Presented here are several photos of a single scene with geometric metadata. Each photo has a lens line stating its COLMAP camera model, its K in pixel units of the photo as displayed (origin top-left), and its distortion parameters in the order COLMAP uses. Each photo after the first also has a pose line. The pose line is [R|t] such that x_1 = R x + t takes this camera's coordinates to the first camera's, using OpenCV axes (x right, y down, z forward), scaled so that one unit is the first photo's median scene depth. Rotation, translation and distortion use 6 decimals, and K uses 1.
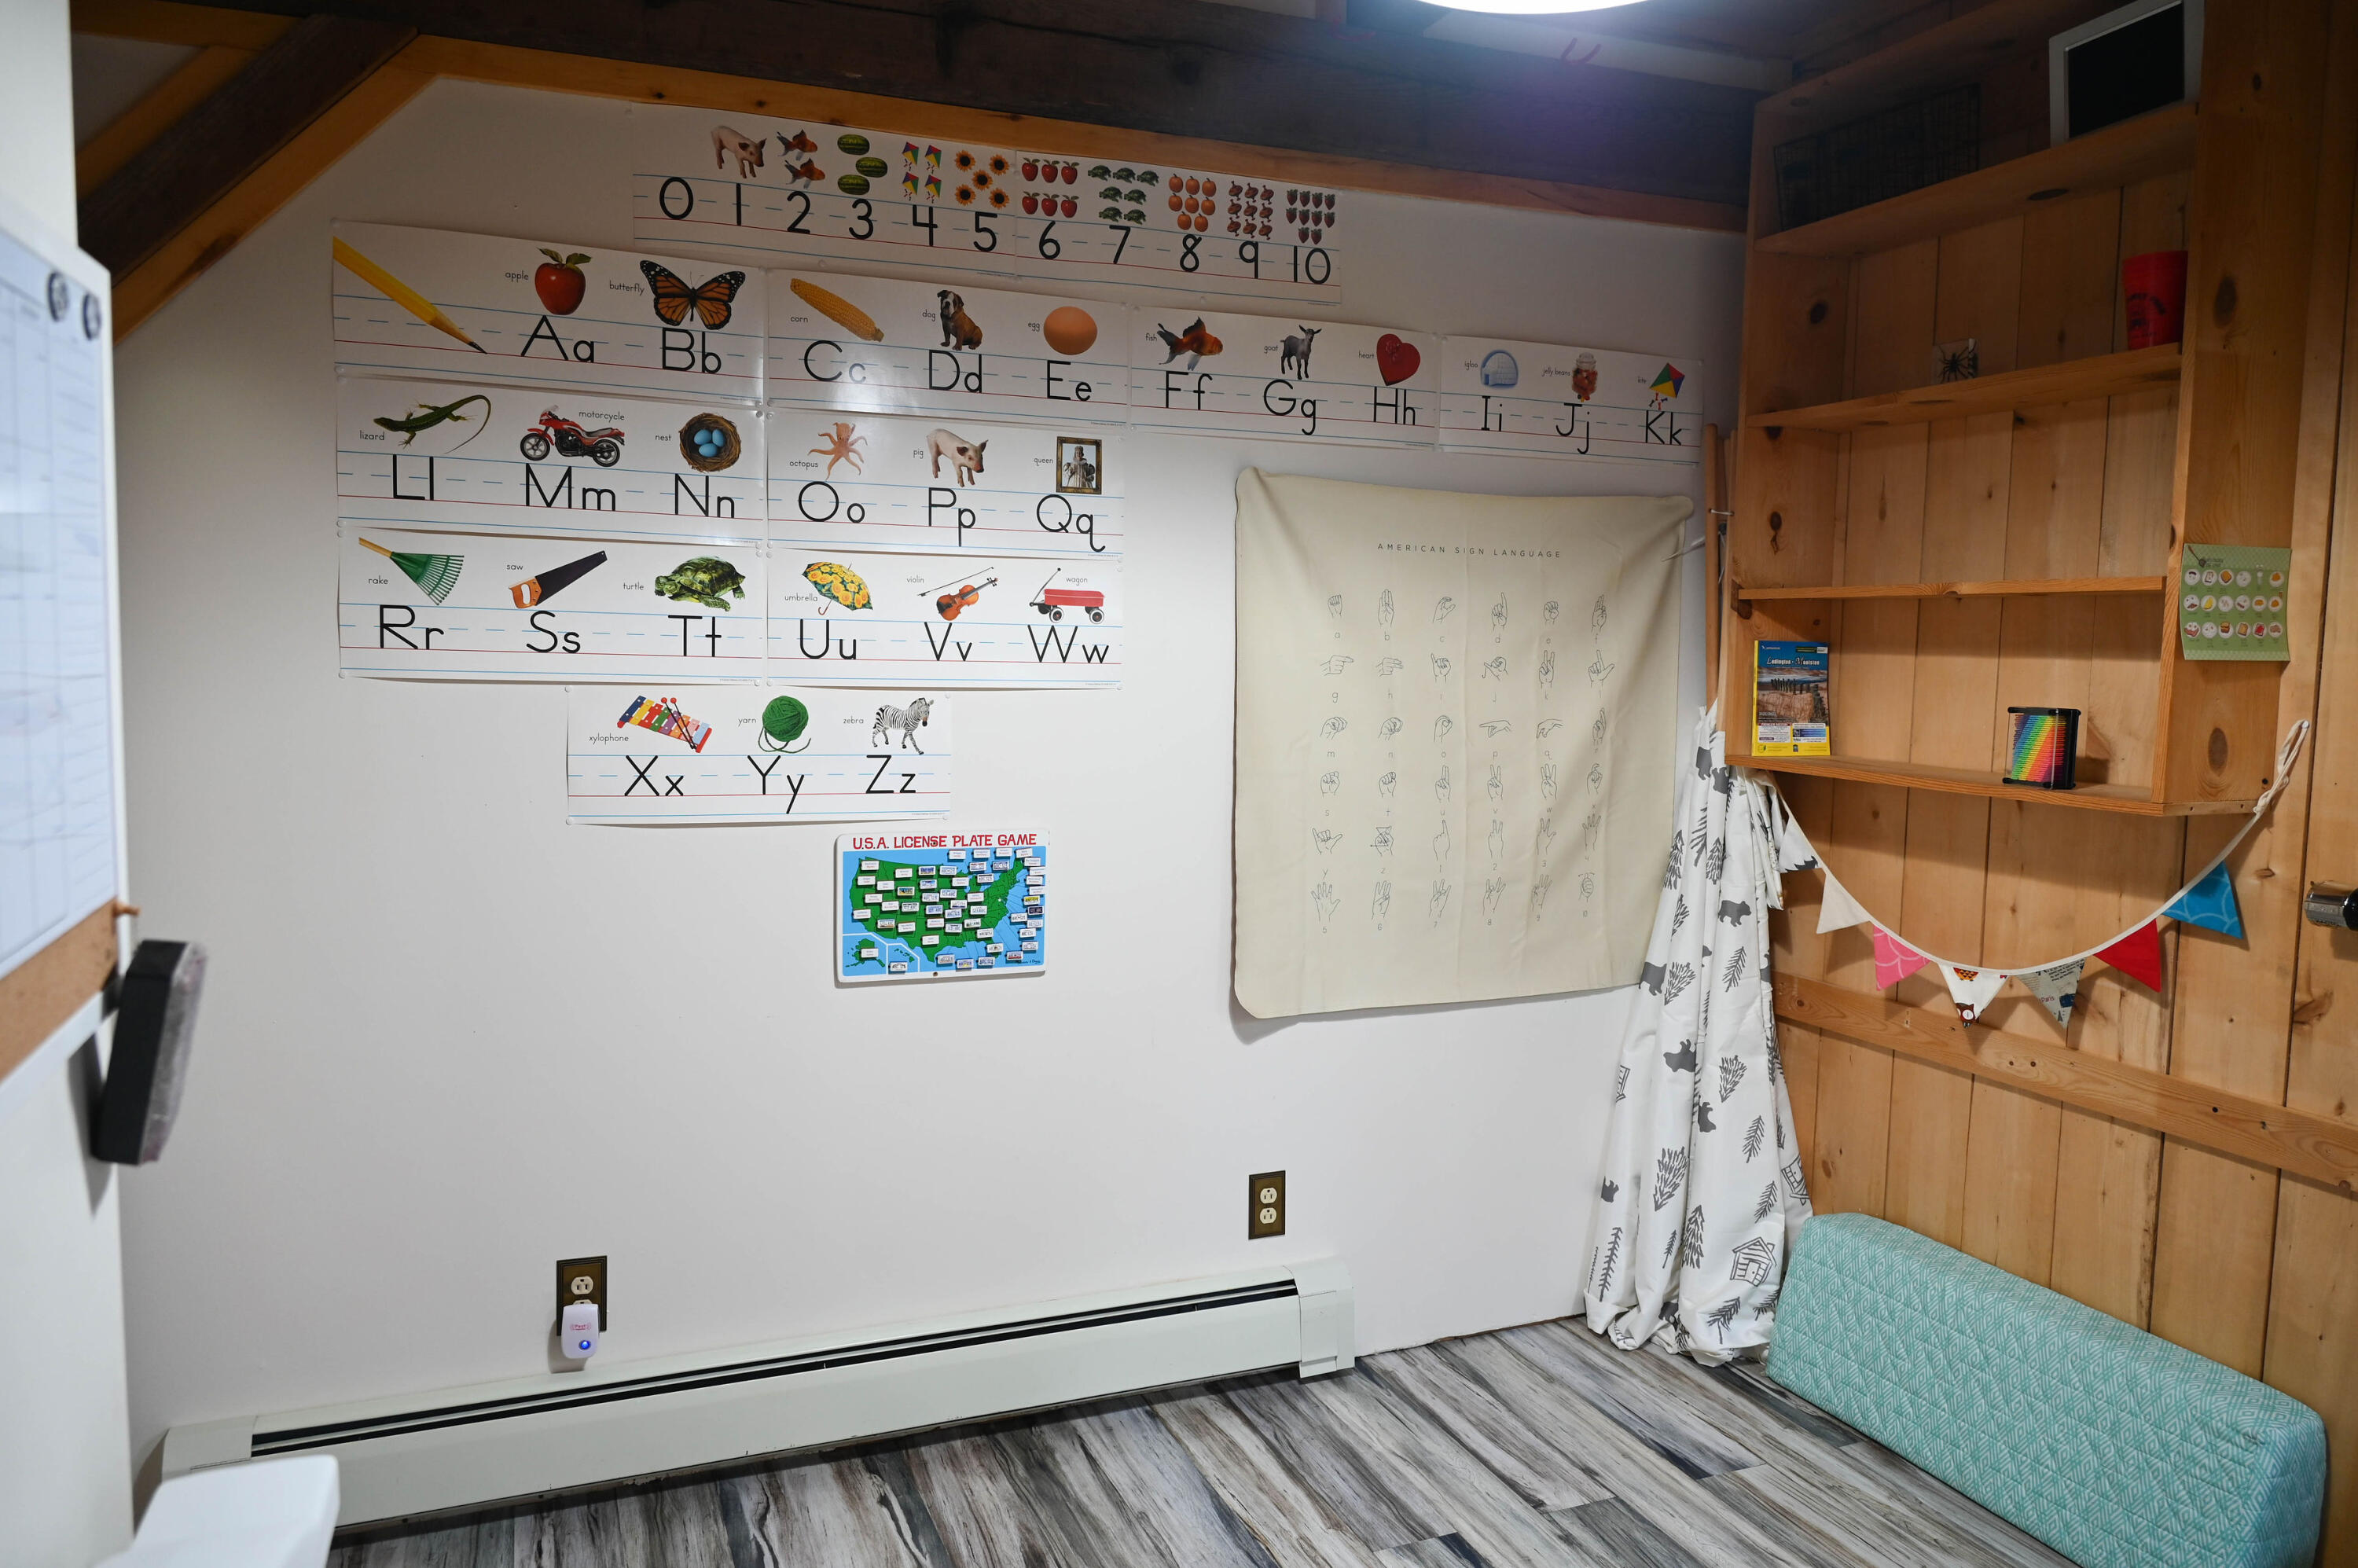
lens RADIAL K [[1616.9, 0, 1178.7], [0, 1616.9, 787.4], [0, 0, 1]] dist [-0.004545, -0.002269]
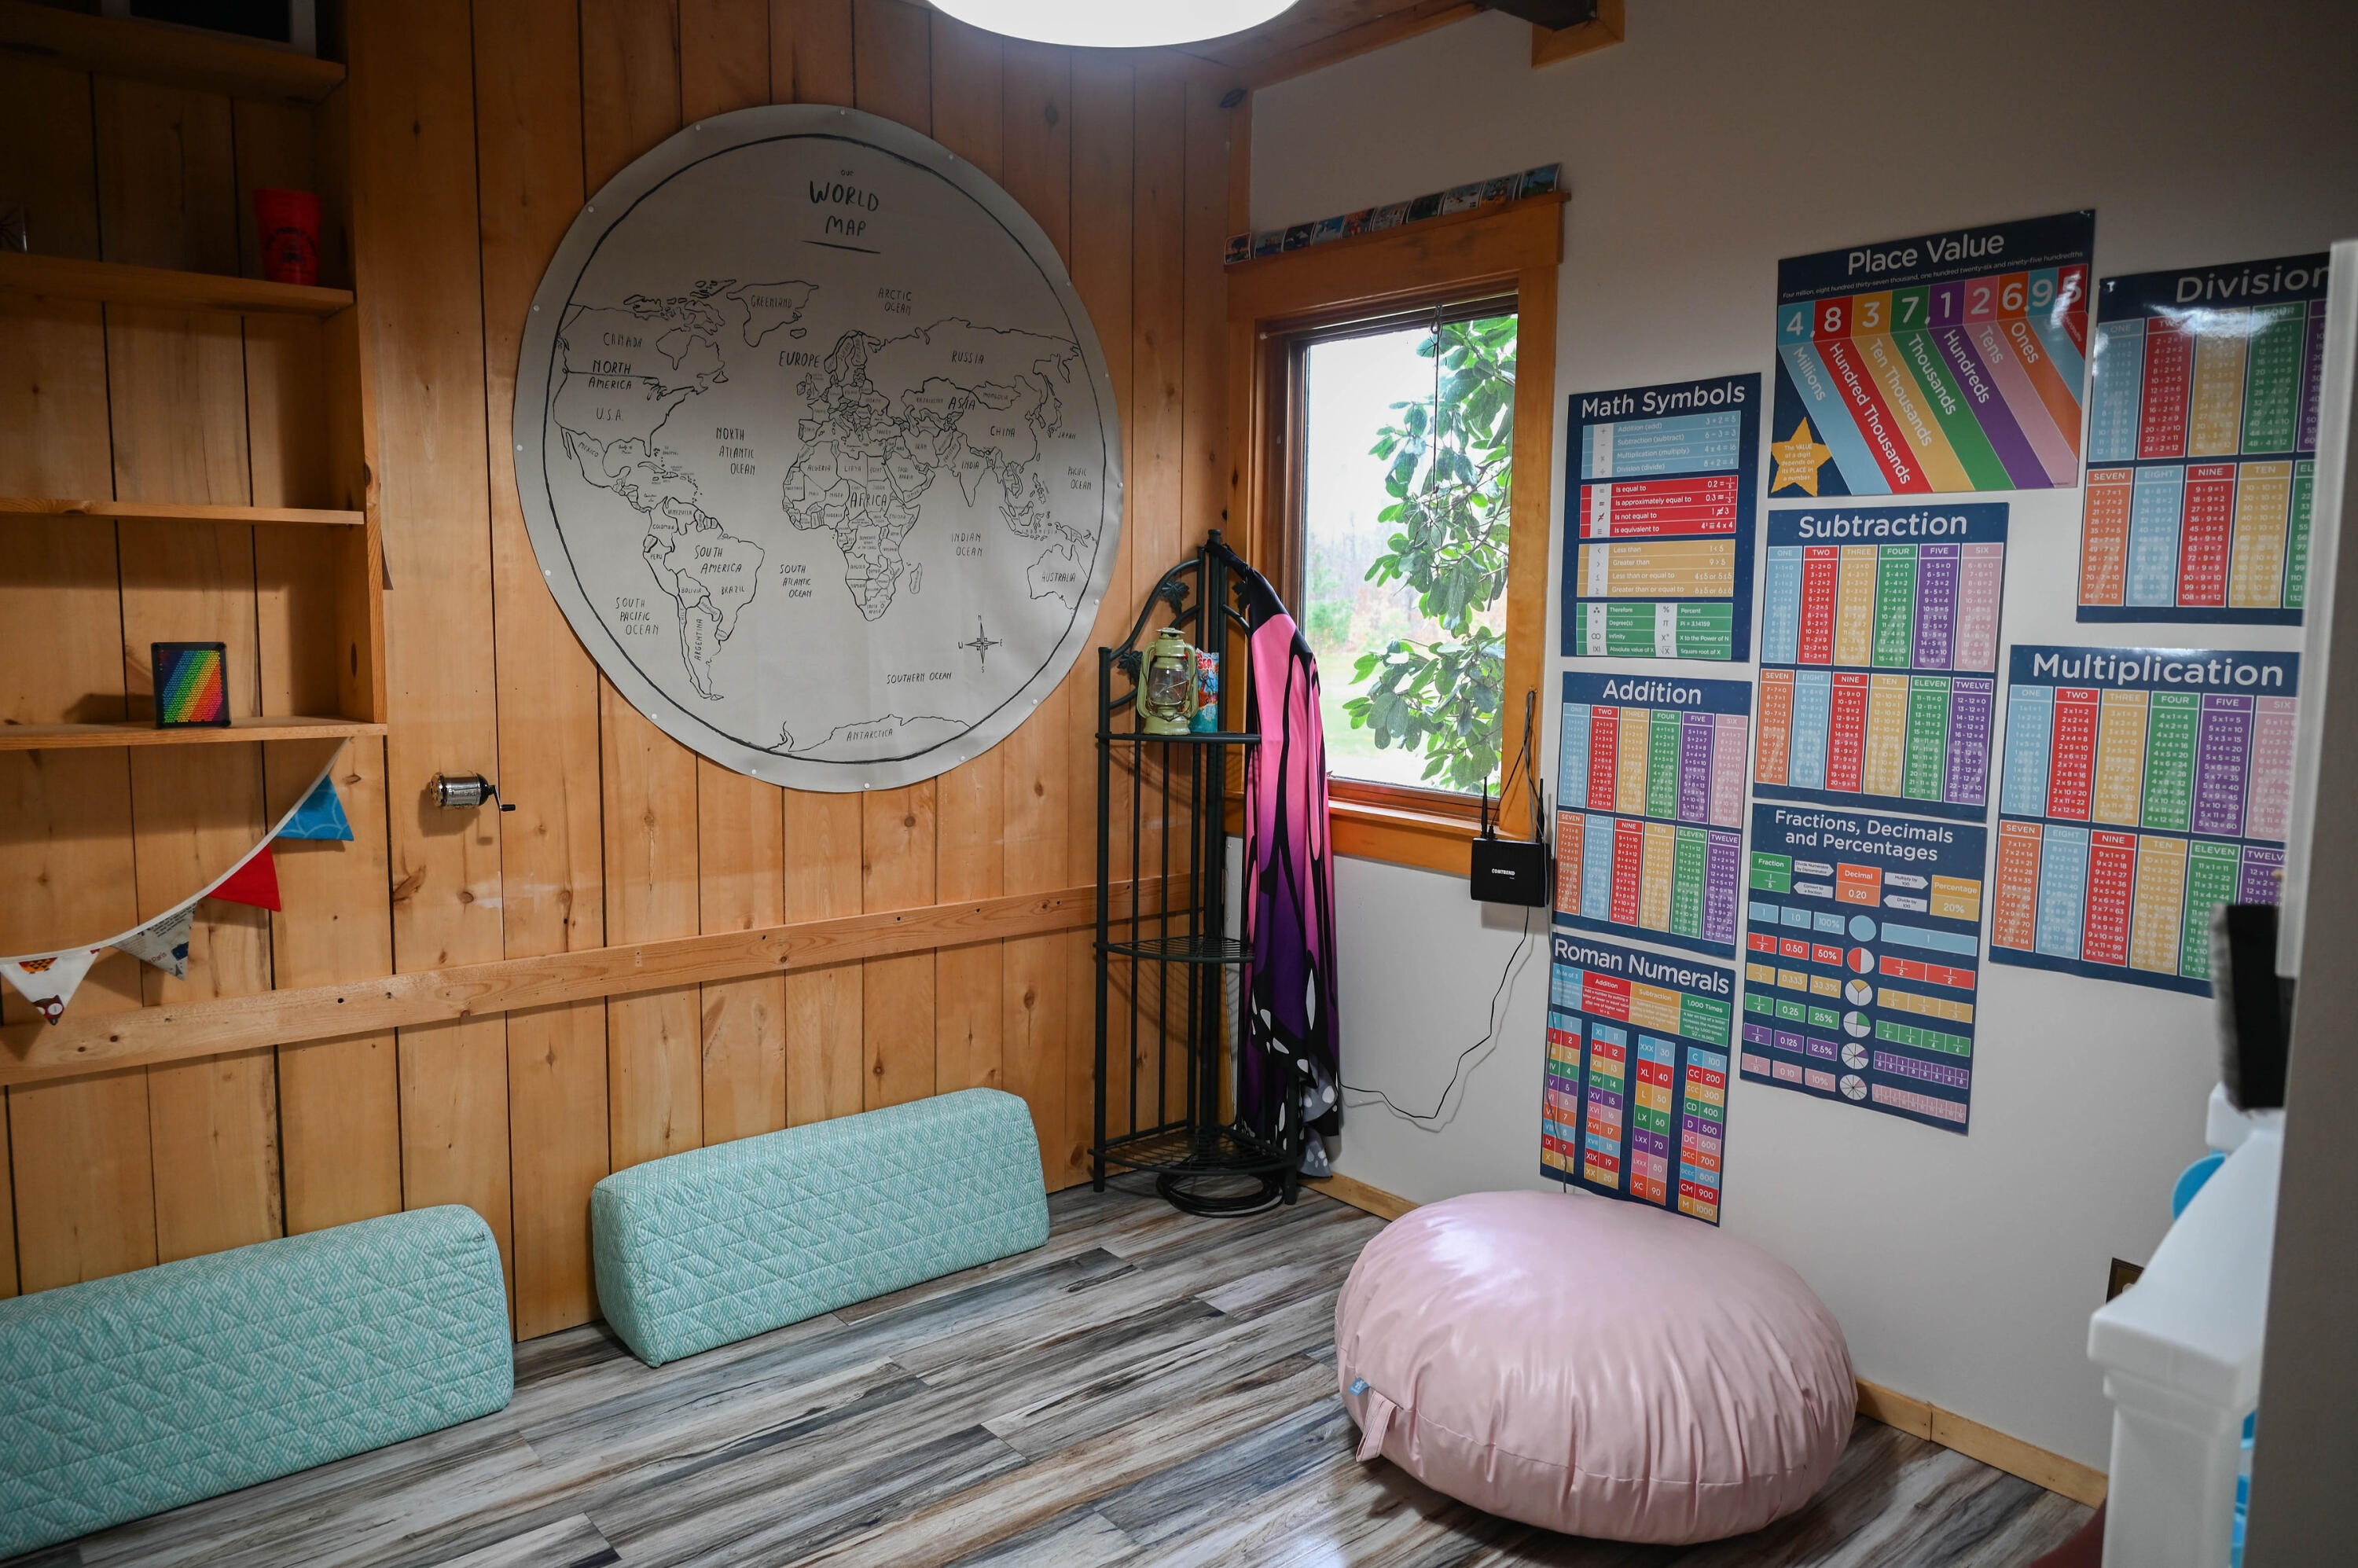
lens RADIAL K [[1616.9, 0, 1178.2], [0, 1616.9, 774.8], [0, 0, 1]] dist [-0.004545, -0.002269]
pose [[-0.317194, -0.130788, 0.939299, -0.526559], [0.063859, 0.985251, 0.158751, -0.085720], [-0.946208, 0.110338, -0.304164, 0.748349]]
